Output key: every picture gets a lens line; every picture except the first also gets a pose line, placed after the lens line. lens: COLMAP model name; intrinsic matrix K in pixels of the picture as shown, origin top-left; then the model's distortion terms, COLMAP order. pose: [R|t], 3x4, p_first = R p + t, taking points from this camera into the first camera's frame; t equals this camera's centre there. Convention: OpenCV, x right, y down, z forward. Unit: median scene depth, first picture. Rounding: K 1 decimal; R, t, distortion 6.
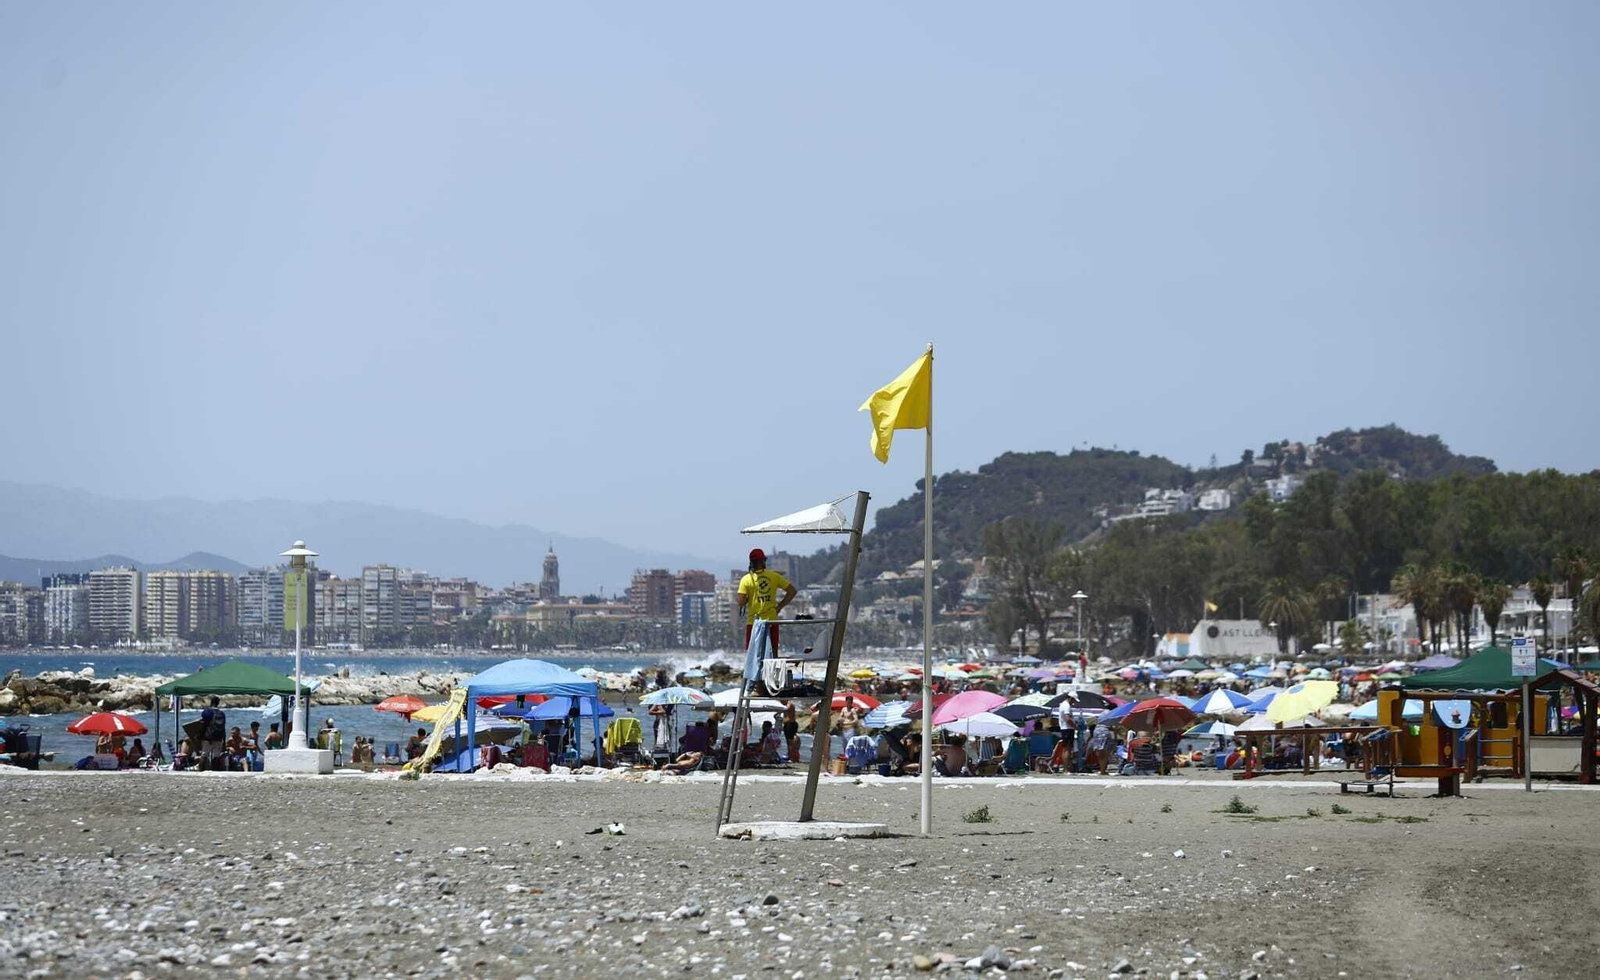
lens RADIAL K [[6849.5, 0, 802.5], [0, 6849.5, 491.3], [0, 0, 1]] dist [0.137401, 0.000000]
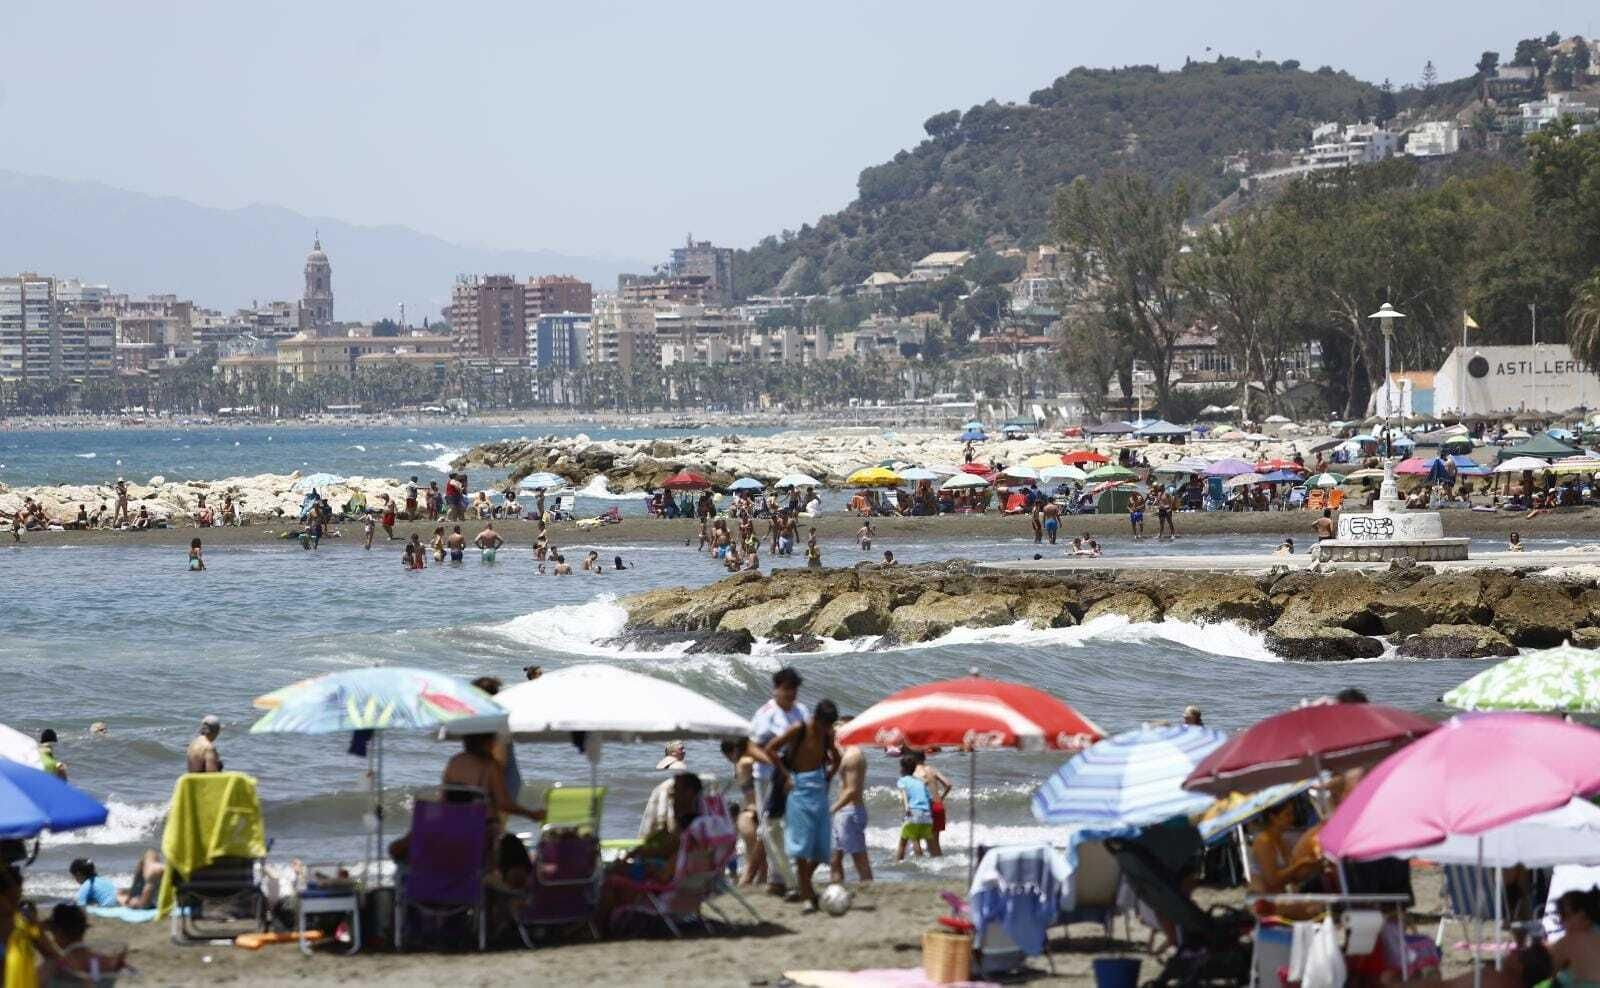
lens RADIAL K [[10313.6, 0, 788.9], [0, 10313.6, 502.1], [0, 0, 1]] dist [2.129358, 0.000000]
pose [[0.999814, -0.018591, 0.005050, -0.000755], [0.018411, 0.999263, 0.033677, 0.001770], [-0.005672, -0.033578, 0.999420, 0.143408]]
